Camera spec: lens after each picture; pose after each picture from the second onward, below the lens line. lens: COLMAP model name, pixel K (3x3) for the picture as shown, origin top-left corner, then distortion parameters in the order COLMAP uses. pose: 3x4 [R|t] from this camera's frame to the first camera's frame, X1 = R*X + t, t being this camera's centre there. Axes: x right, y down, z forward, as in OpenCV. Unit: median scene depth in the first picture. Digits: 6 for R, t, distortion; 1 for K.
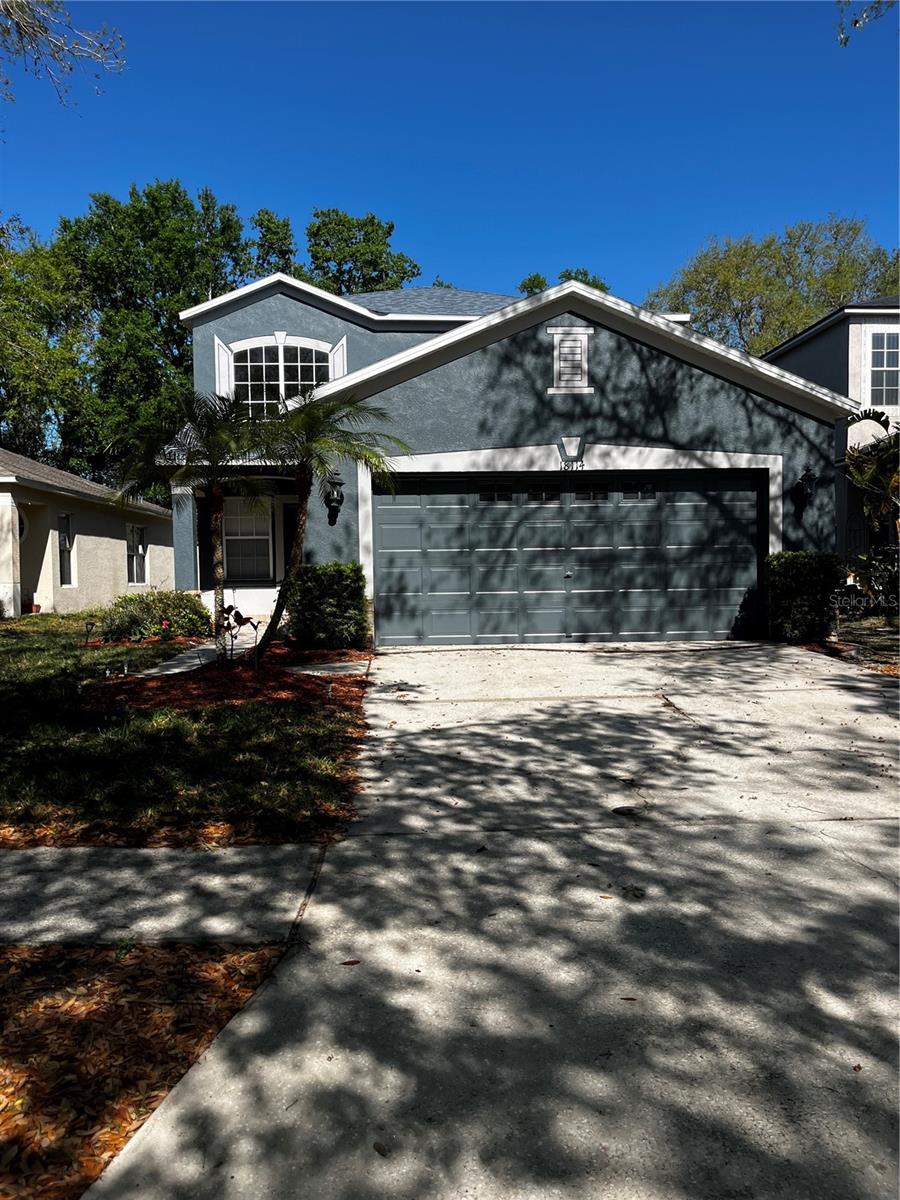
lens RADIAL K [[907.8, 0, 445.0], [0, 907.8, 607.4], [0, 0, 1]] dist [0.046609, -0.062250]
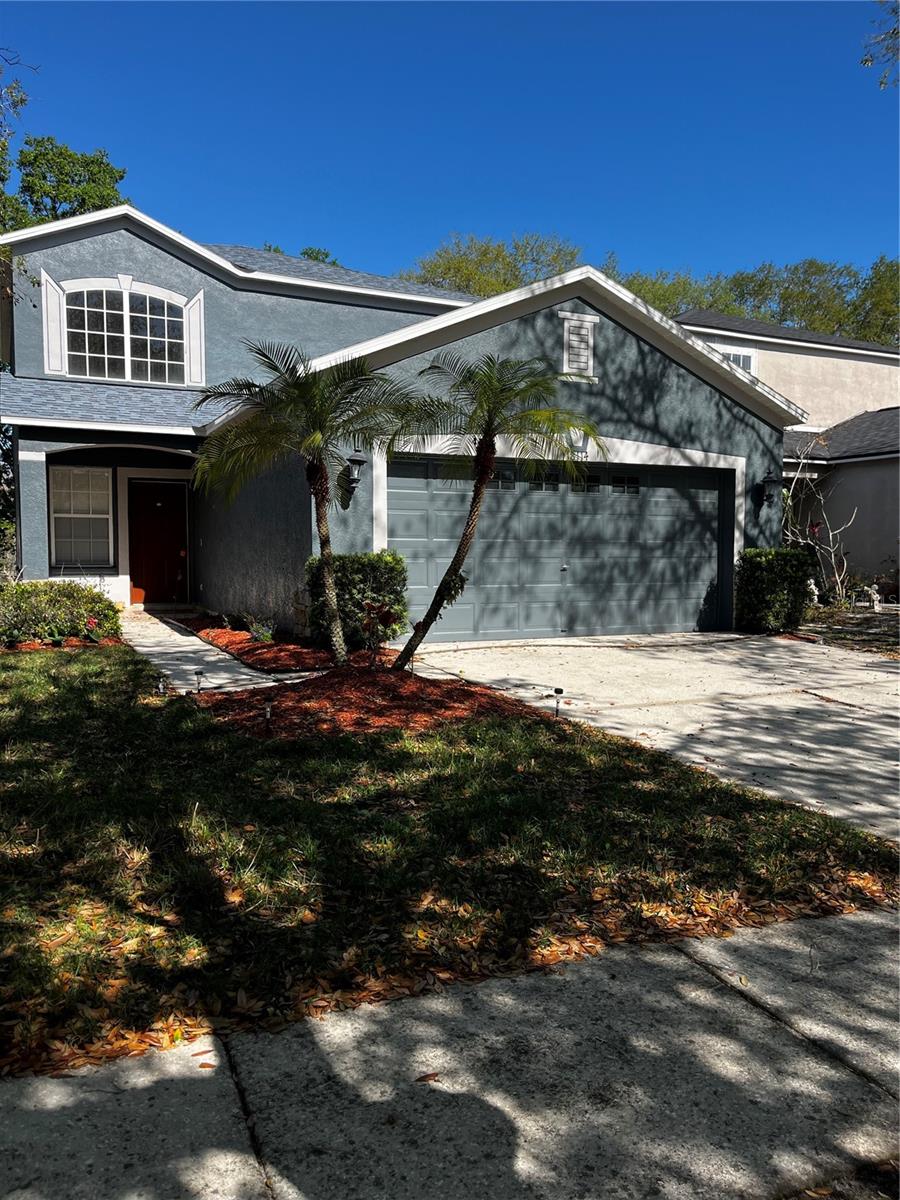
lens RADIAL K [[907.8, 0, 445.0], [0, 907.8, 607.4], [0, 0, 1]] dist [0.046609, -0.062250]
pose [[0.919088, -0.011796, 0.393876, -0.371270], [0.006495, 0.999870, 0.014788, -0.007953], [-0.393999, -0.011033, 0.919045, 0.153743]]
